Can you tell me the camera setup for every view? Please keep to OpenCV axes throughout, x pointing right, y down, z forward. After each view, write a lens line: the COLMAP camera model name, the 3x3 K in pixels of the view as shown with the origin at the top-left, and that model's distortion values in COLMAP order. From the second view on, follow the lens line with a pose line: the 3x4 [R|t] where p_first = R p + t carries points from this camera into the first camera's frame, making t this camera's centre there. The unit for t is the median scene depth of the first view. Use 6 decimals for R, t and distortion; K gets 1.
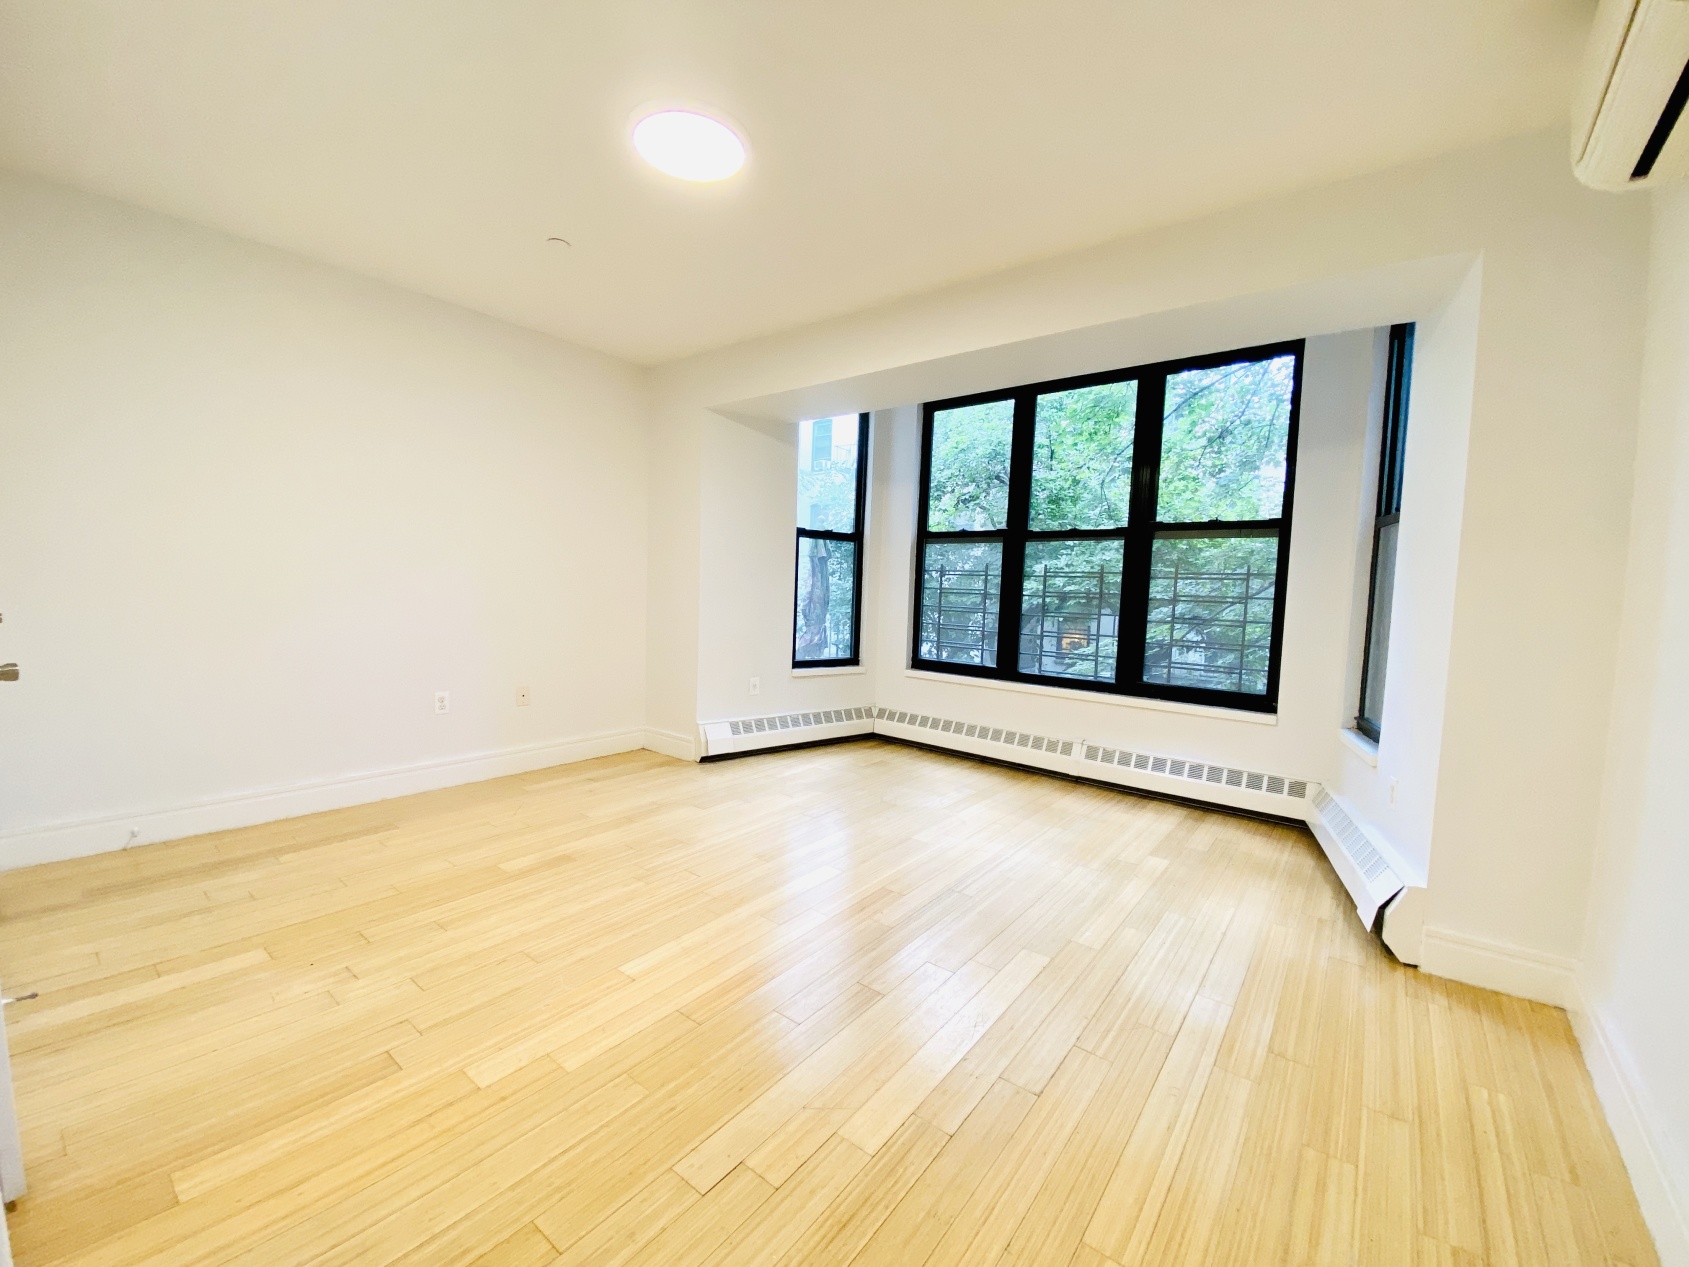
lens RADIAL K [[681.5, 0, 848.9], [0, 681.5, 630.8], [0, 0, 1]] dist [0.000720, -0.000160]
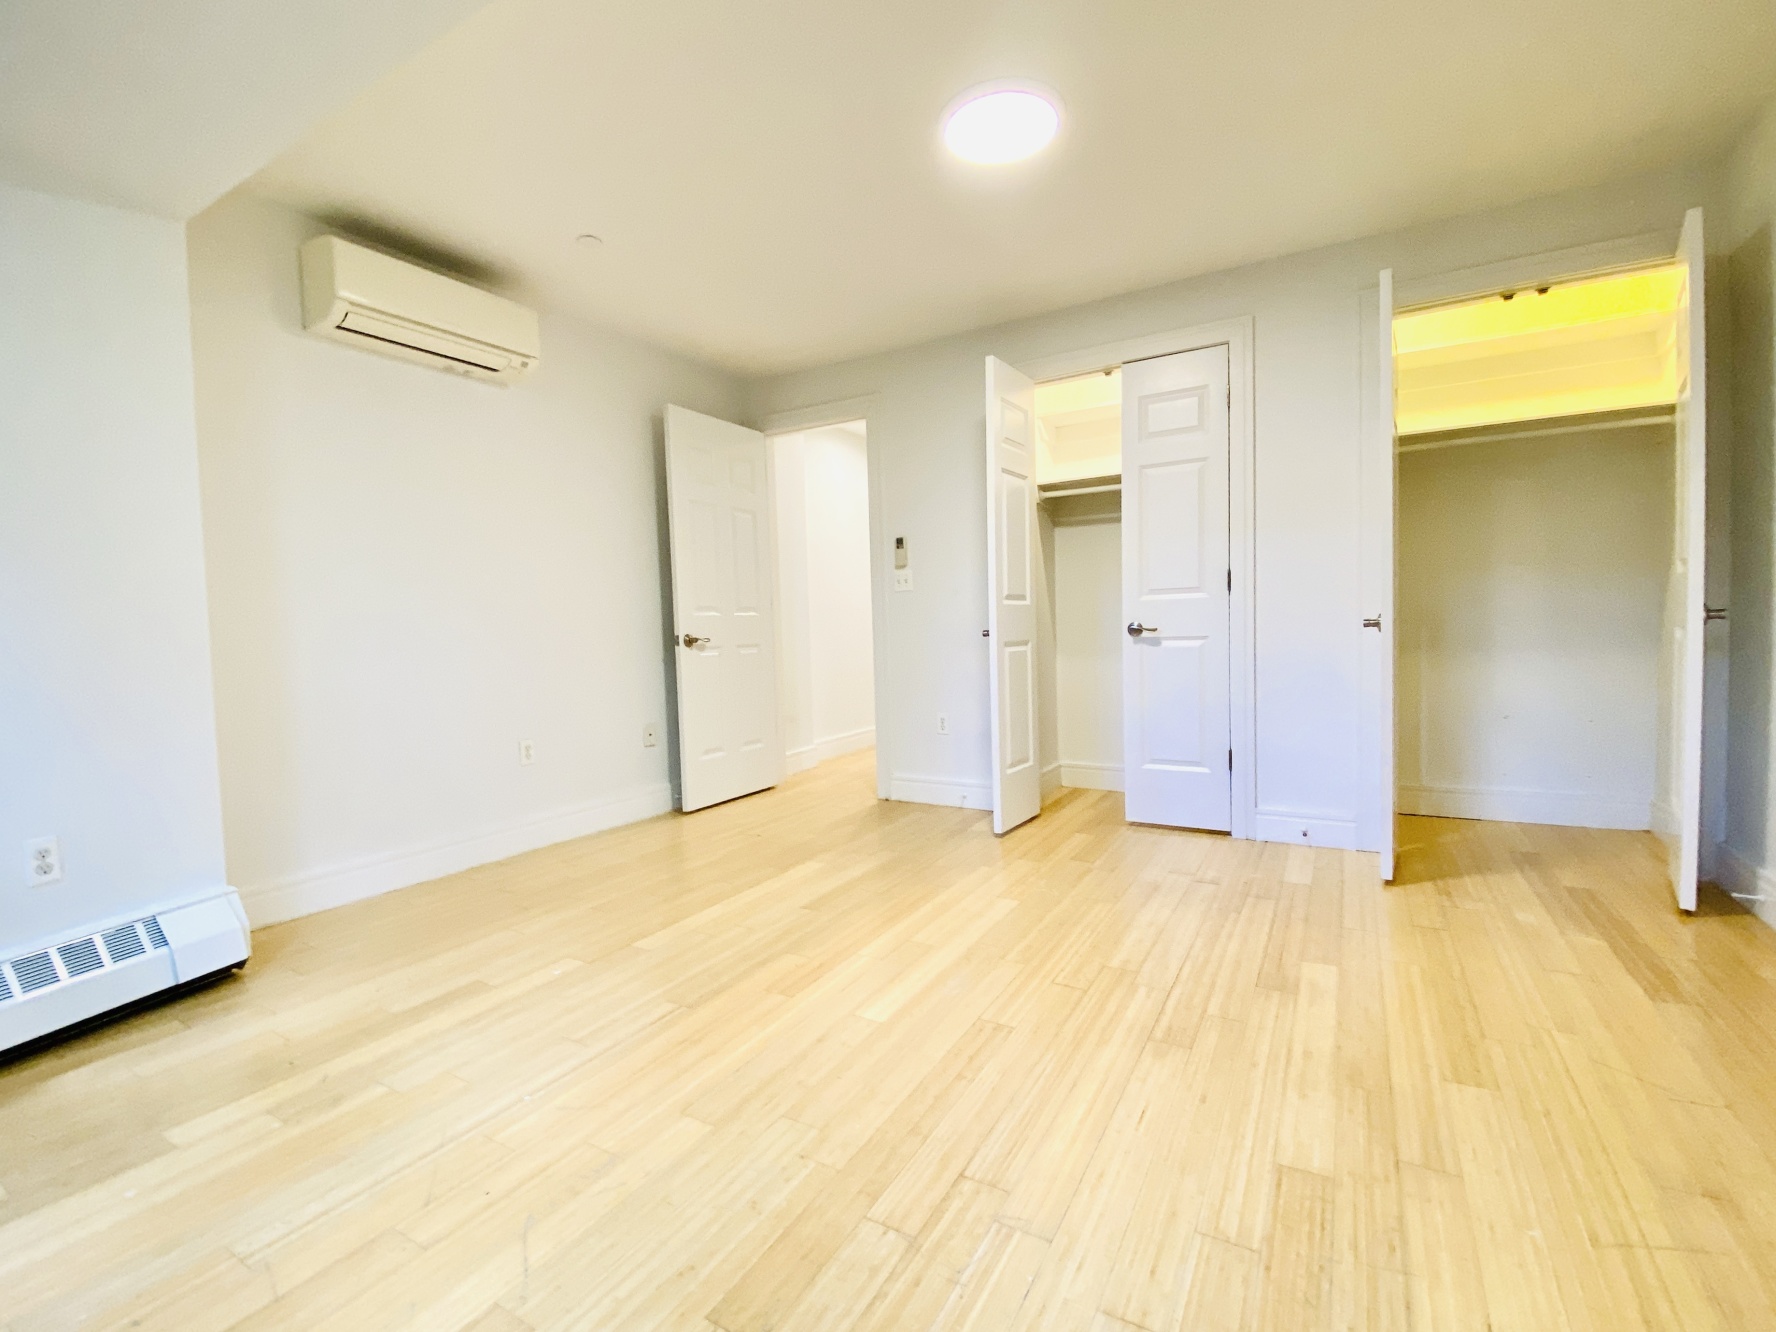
lens RADIAL K [[716.6, 0, 892.6], [0, 716.6, 663.2], [0, 0, 1]] dist [0.000720, -0.000160]
pose [[-0.989201, -0.000520, -0.146567, 0.056481], [-0.016809, 0.993799, 0.109916, -0.048895], [0.145601, 0.111193, -0.983075, 1.715080]]
